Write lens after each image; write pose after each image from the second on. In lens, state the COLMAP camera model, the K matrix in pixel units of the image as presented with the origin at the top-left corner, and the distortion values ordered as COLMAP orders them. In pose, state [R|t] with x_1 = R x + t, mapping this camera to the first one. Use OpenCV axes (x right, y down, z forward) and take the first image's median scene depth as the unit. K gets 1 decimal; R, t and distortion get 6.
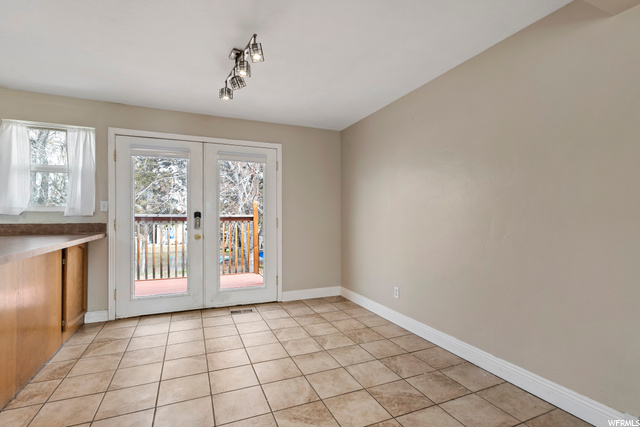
lens RADIAL K [[308.0, 0, 316.8], [0, 308.0, 216.8], [0, 0, 1]] dist [0.005141, 0.001321]
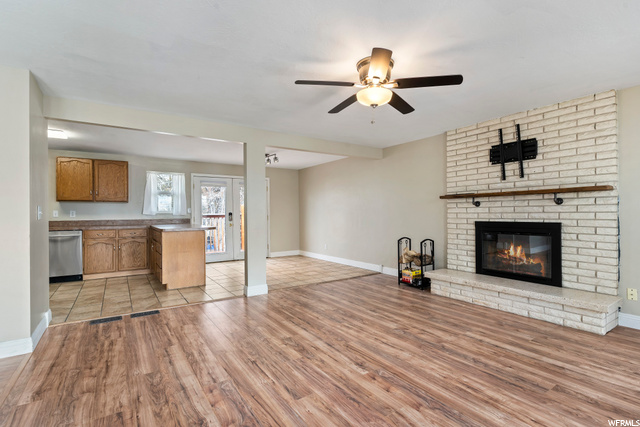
lens RADIAL K [[308.0, 0, 325.2], [0, 308.0, 211.5], [0, 0, 1]] dist [0.005141, 0.001321]
pose [[0.978247, -0.007388, 0.207314, -0.218945], [0.008422, 0.999956, -0.004104, -0.010870], [-0.207274, 0.005761, 0.978266, -1.252043]]
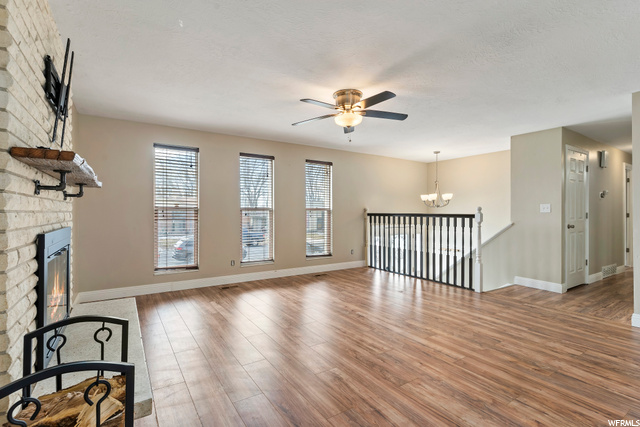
lens RADIAL K [[308.0, 0, 321.4], [0, 308.0, 215.9], [0, 0, 1]] dist [0.005141, 0.001321]
pose [[-0.982507, -0.003612, -0.186189, 0.335684], [-0.005706, 0.999926, 0.010714, -0.006020], [0.186137, 0.011589, -0.982456, 0.442525]]
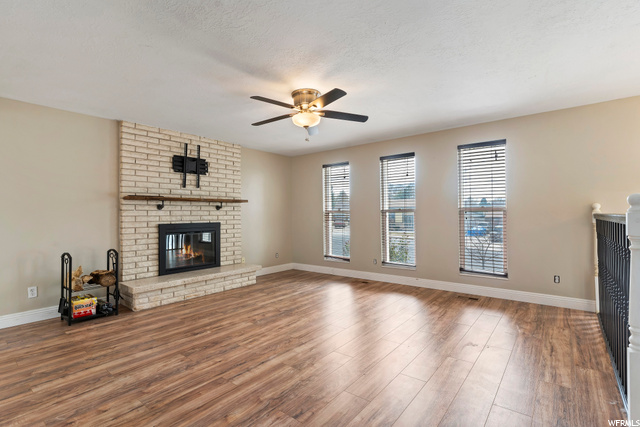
lens RADIAL K [[308.0, 0, 310.8], [0, 308.0, 214.7], [0, 0, 1]] dist [0.005141, 0.001321]
pose [[-0.463294, 0.002847, 0.886200, -0.792330], [0.006840, 0.999977, 0.000364, -0.006285], [-0.886178, 0.006230, -0.463302, -0.073507]]
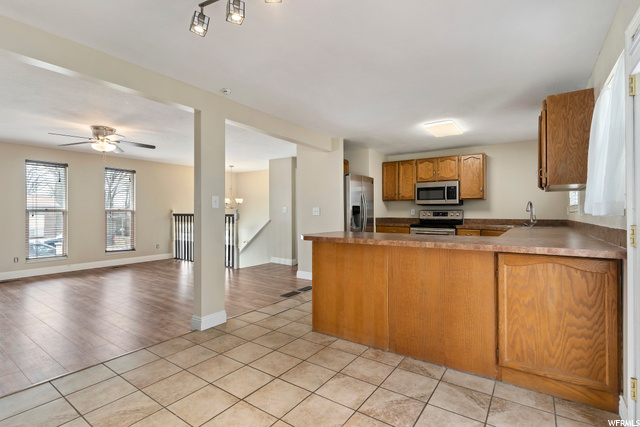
lens RADIAL K [[308.0, 0, 321.8], [0, 308.0, 208.3], [0, 0, 1]] dist [0.005141, 0.001321]
pose [[-0.846336, -0.010599, -0.532544, -0.018022], [-0.001174, 0.999837, -0.018034, -0.004401], [0.532648, -0.014638, -0.846210, 1.160262]]
